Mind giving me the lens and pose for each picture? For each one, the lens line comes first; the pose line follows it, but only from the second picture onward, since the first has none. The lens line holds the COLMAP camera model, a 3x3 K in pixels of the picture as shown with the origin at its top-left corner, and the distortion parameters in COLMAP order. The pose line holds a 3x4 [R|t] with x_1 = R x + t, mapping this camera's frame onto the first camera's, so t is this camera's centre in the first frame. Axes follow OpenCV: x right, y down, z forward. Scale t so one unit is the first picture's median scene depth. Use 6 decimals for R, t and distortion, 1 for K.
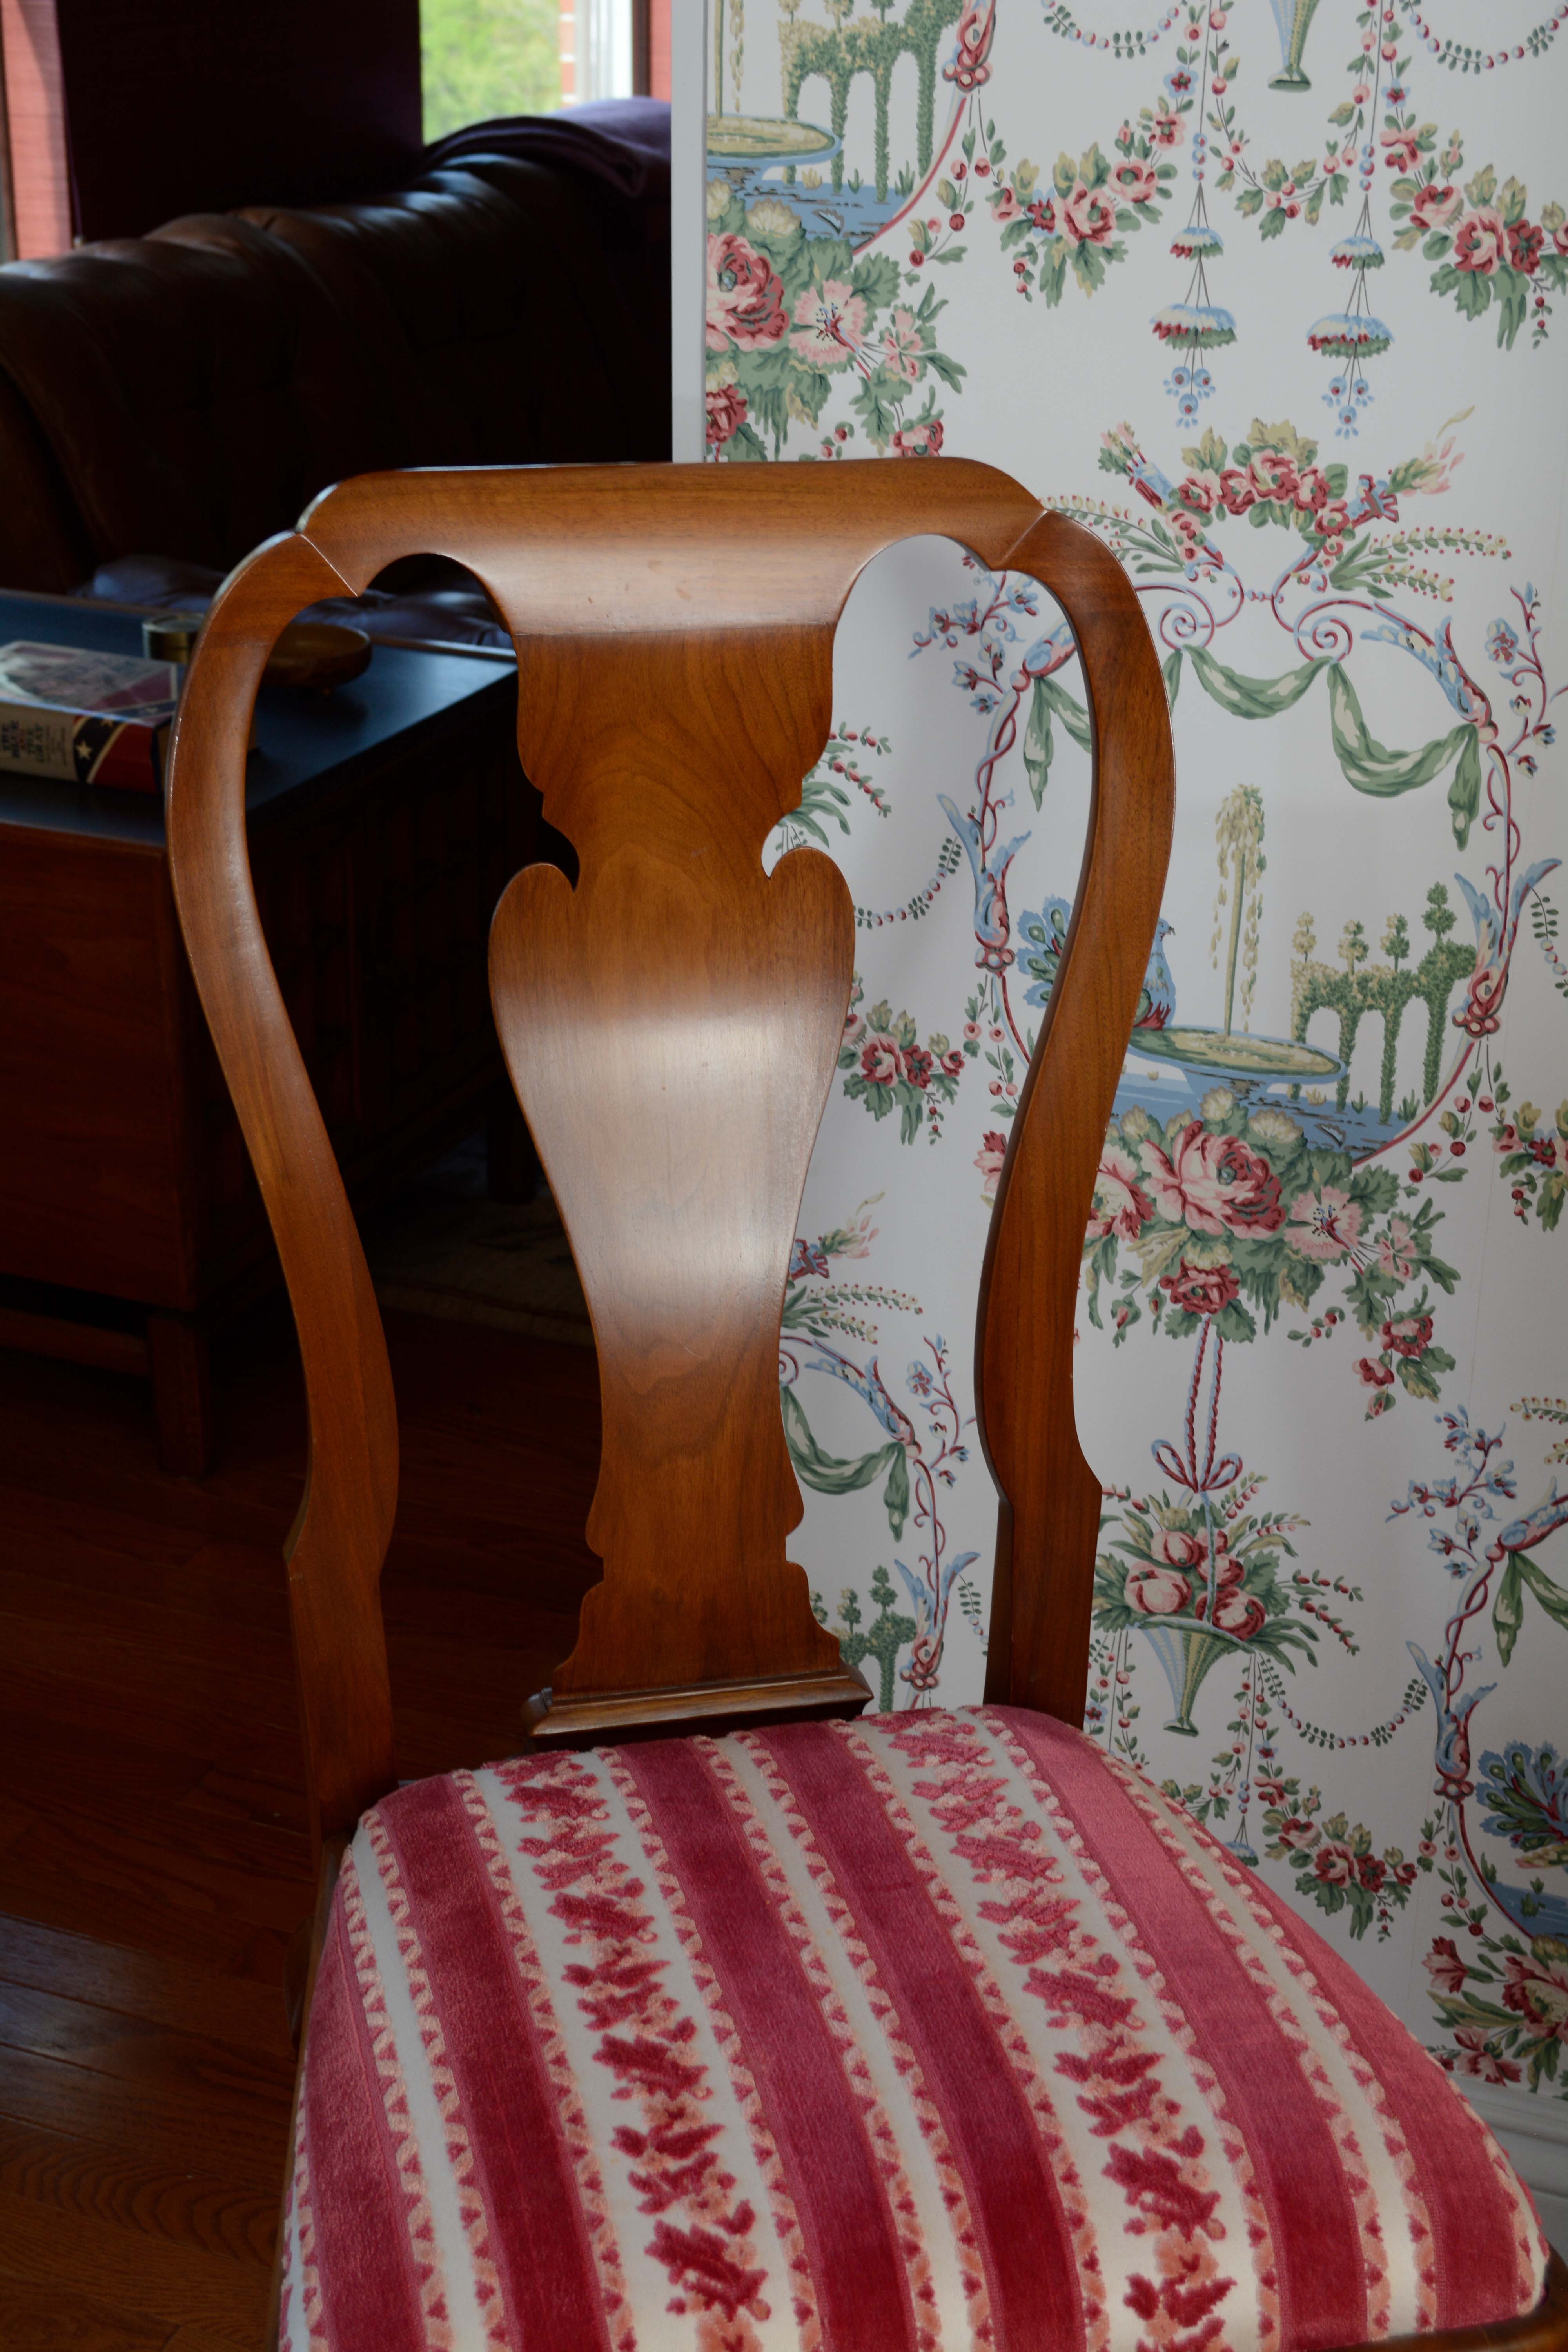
lens RADIAL K [[3134.3, 0, 792.7], [0, 3134.3, 1245.4], [0, 0, 1]] dist [-0.025975, 0.000000]
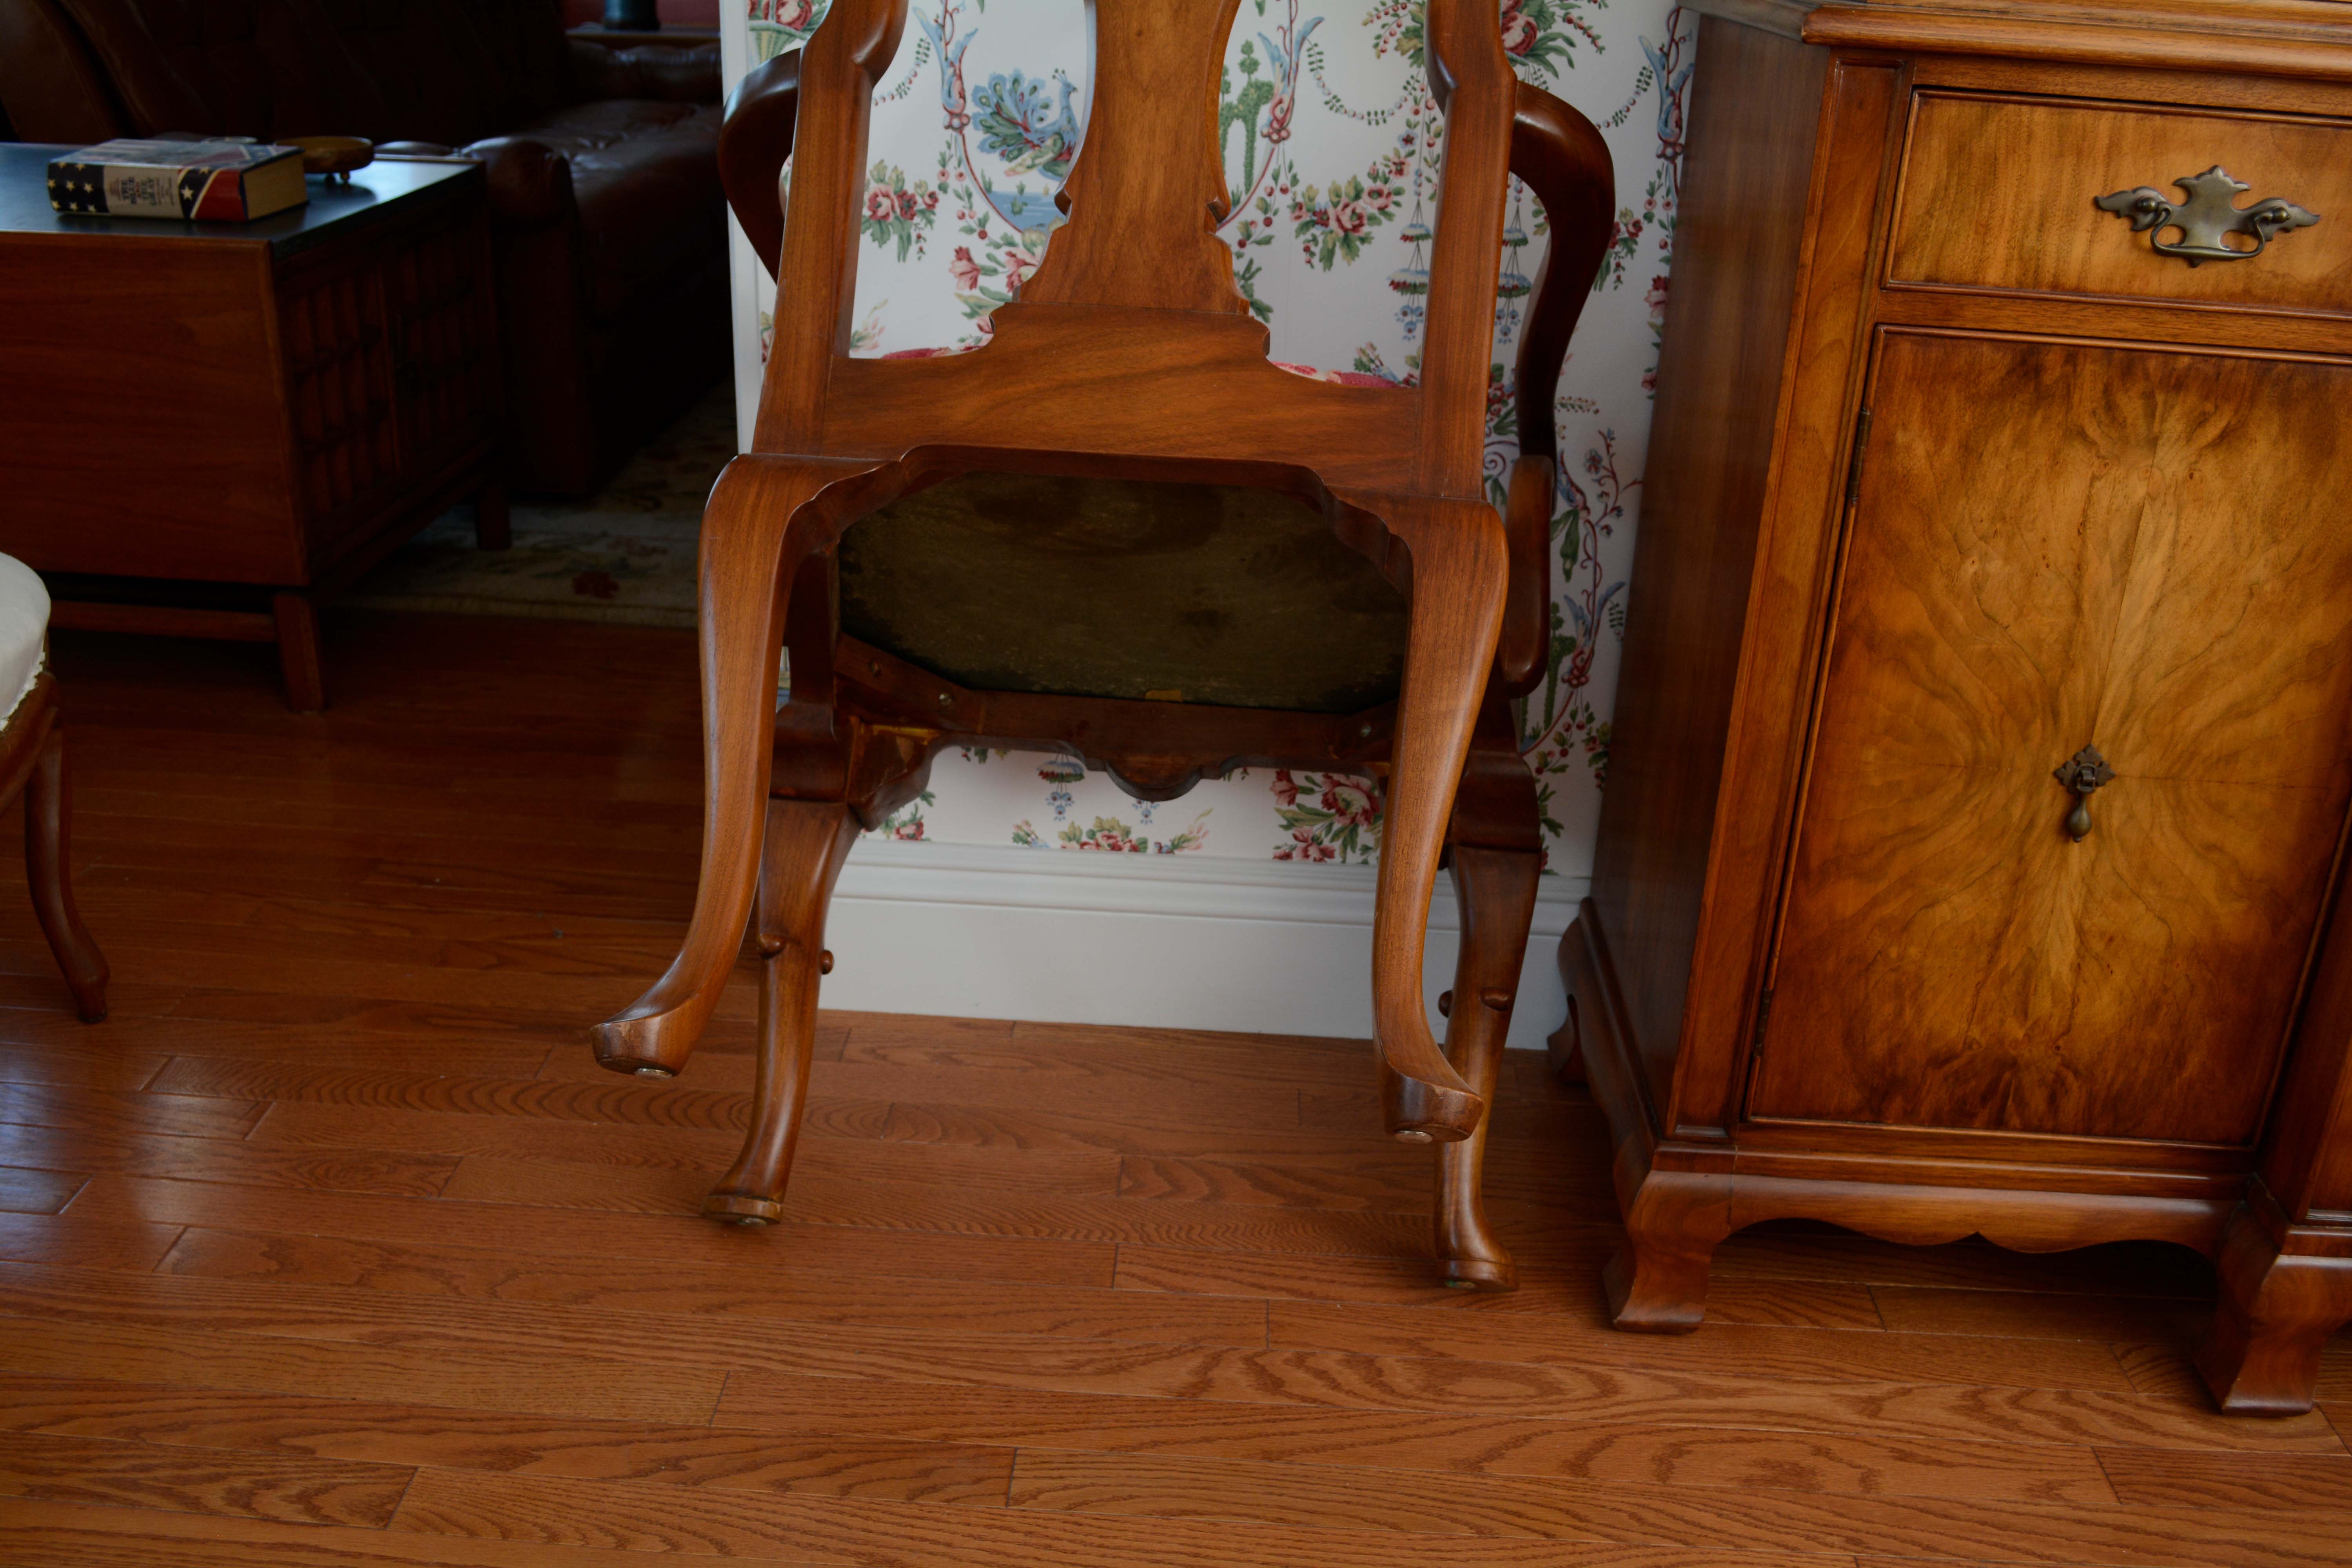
lens RADIAL K [[1981.3, 0, 1147.6], [0, 1981.3, 781.1], [0, 0, 1]] dist [-0.074048, 0.012321]
pose [[0.951976, -0.109317, 0.285990, -0.159104], [0.105681, 0.994001, 0.028167, 0.215386], [-0.287354, 0.003410, 0.957818, 0.073636]]
